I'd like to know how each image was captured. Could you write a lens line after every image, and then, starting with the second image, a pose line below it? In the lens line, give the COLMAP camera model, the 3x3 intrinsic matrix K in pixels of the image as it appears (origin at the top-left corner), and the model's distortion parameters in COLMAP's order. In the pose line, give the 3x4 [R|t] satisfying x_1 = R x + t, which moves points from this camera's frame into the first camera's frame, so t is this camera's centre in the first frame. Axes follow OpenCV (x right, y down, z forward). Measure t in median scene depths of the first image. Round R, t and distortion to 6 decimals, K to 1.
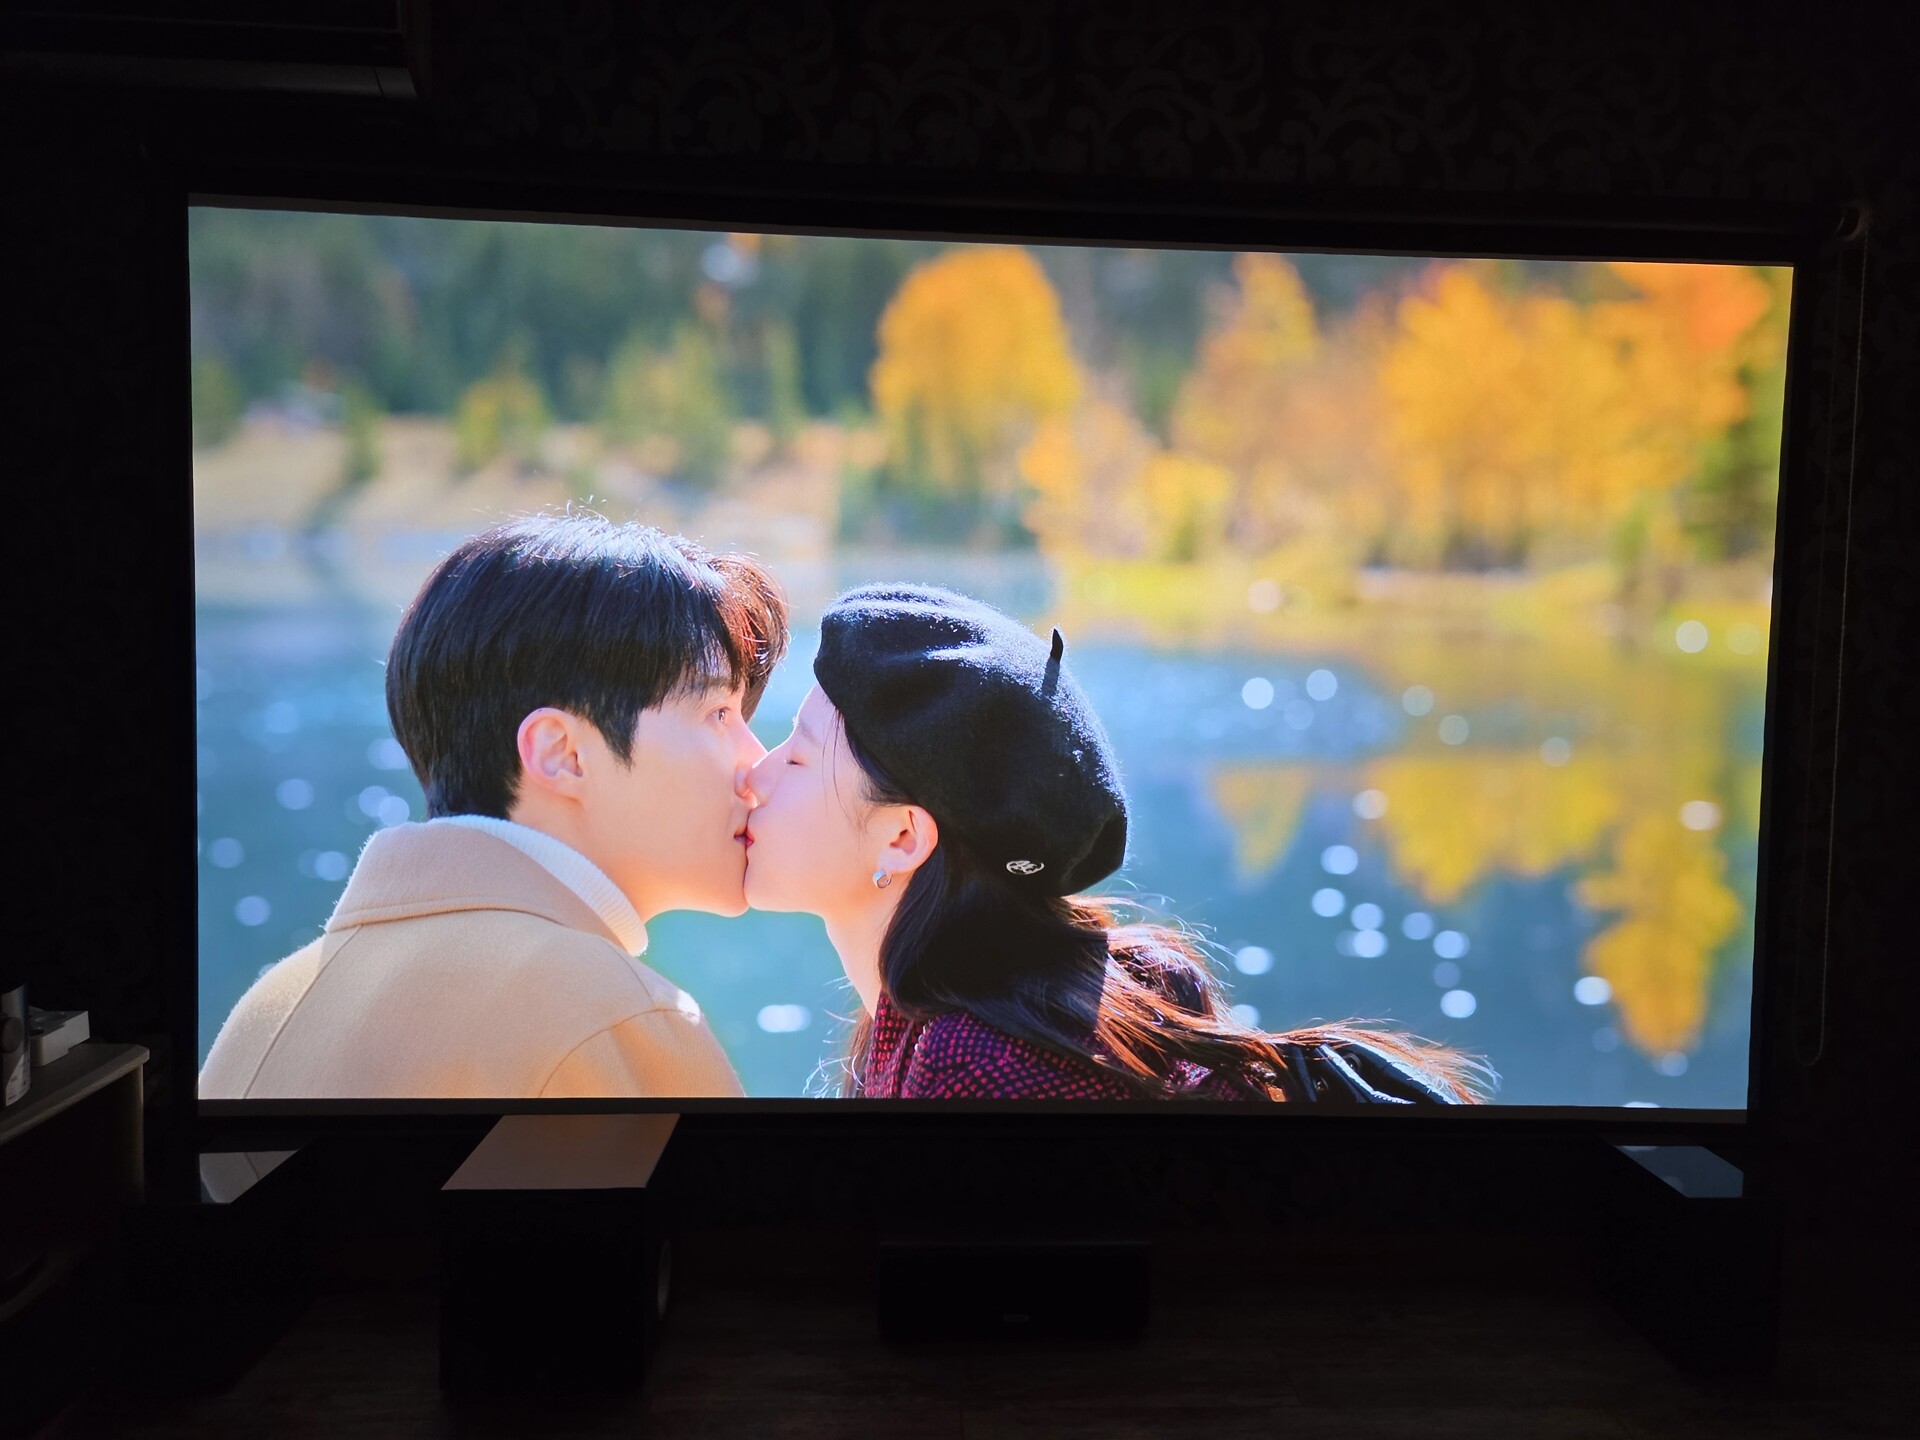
lens RADIAL K [[1304.5, 0, 950.1], [0, 1304.5, 729.8], [0, 0, 1]] dist [0.012500, -0.003457]
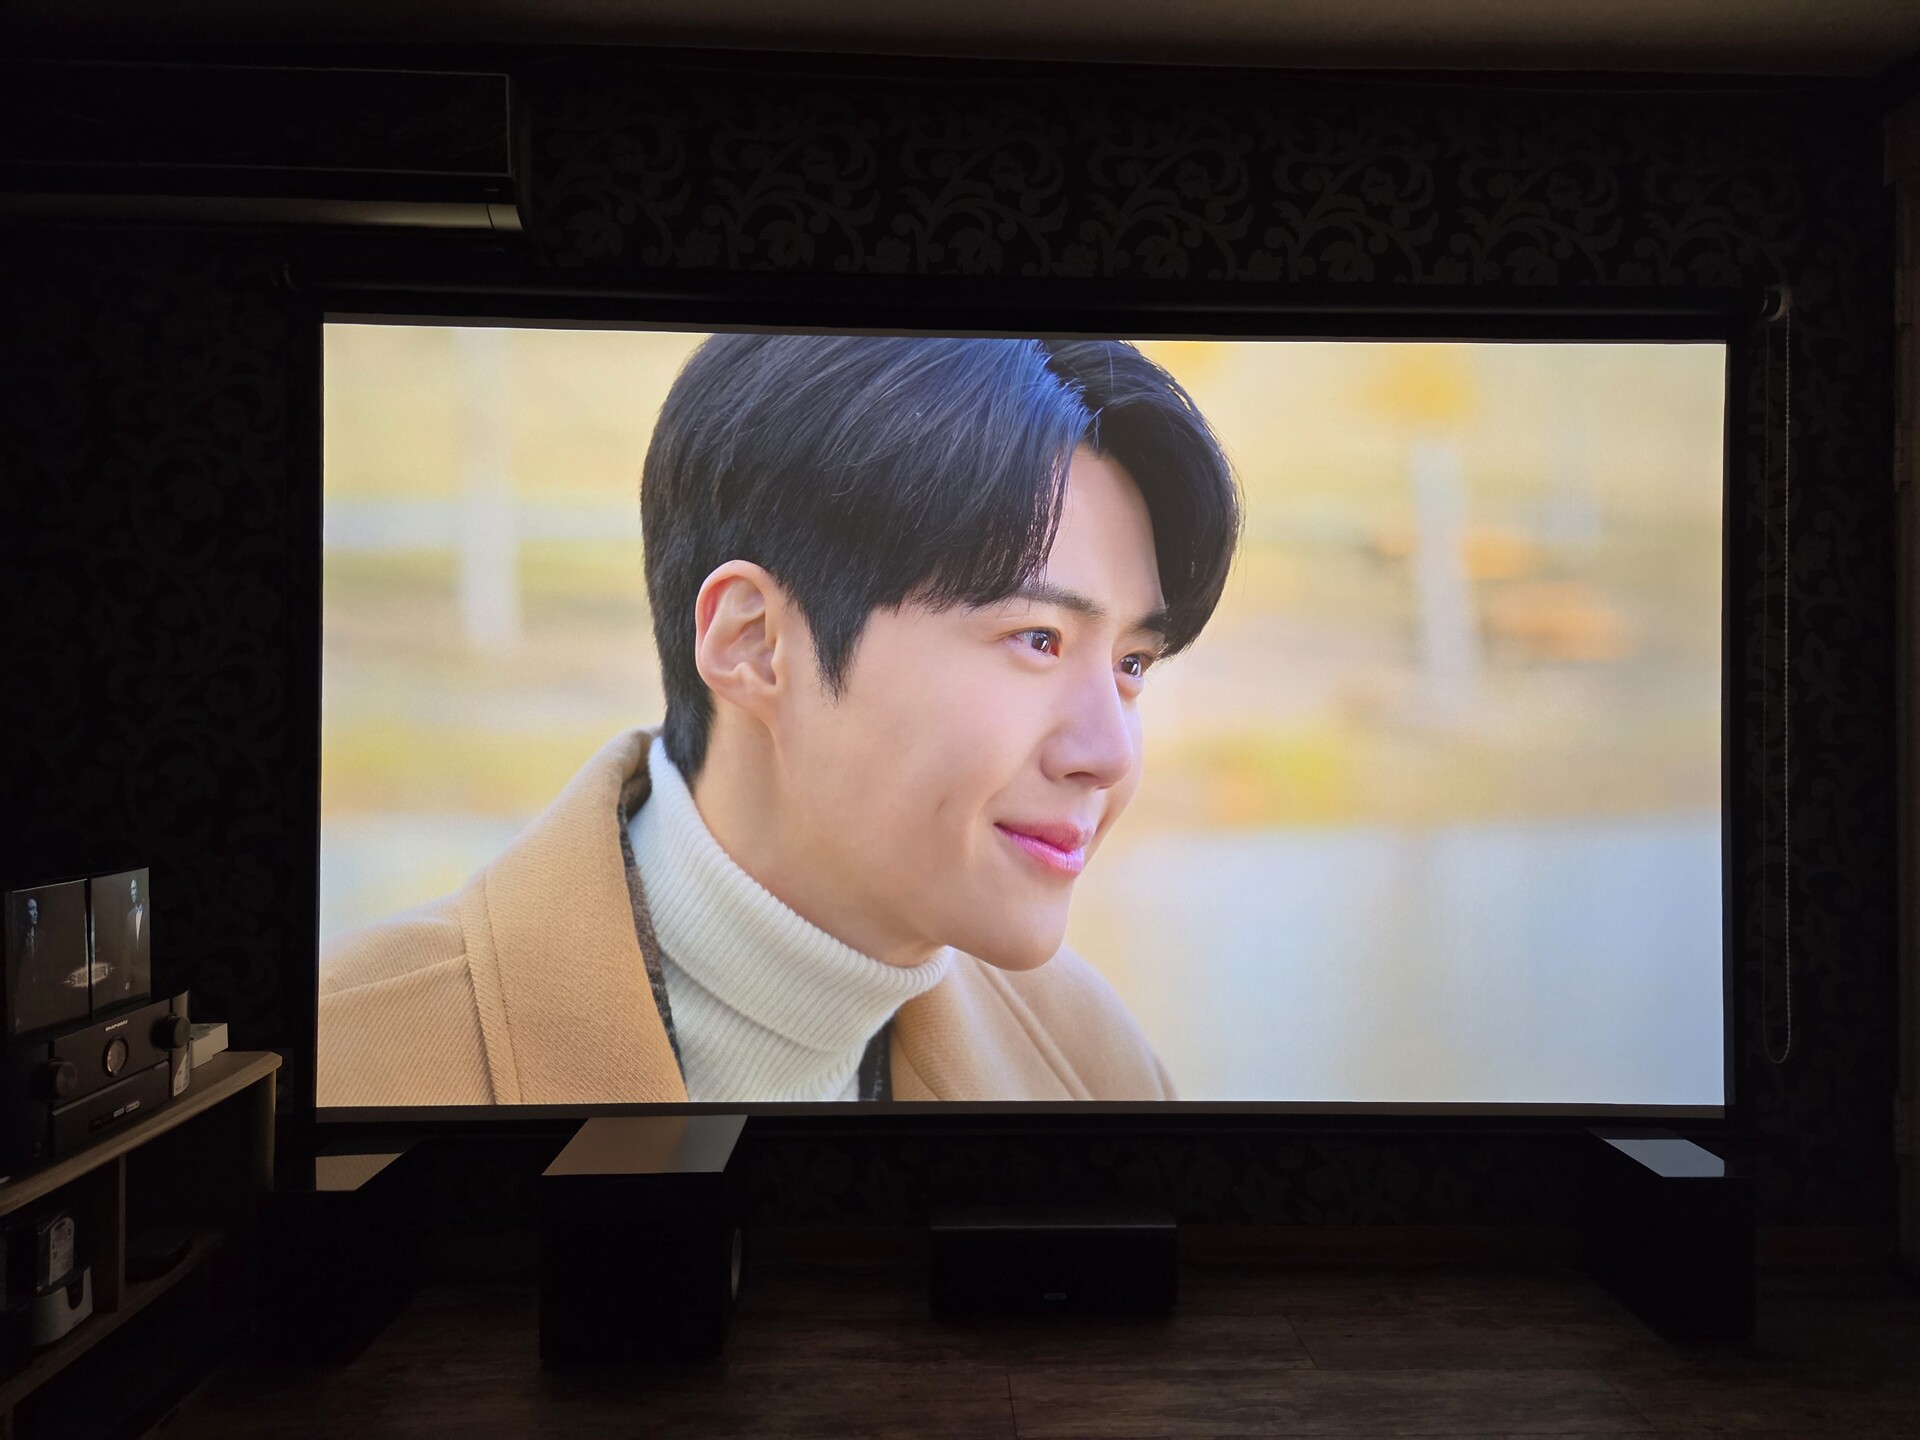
lens RADIAL K [[1304.5, 0, 945.8], [0, 1304.5, 722.2], [0, 0, 1]] dist [0.012500, -0.003457]
pose [[0.999716, -0.015781, -0.017839, -0.014463], [0.014696, 0.998126, -0.059406, 0.032011], [0.018743, 0.059127, 0.998075, -0.130741]]
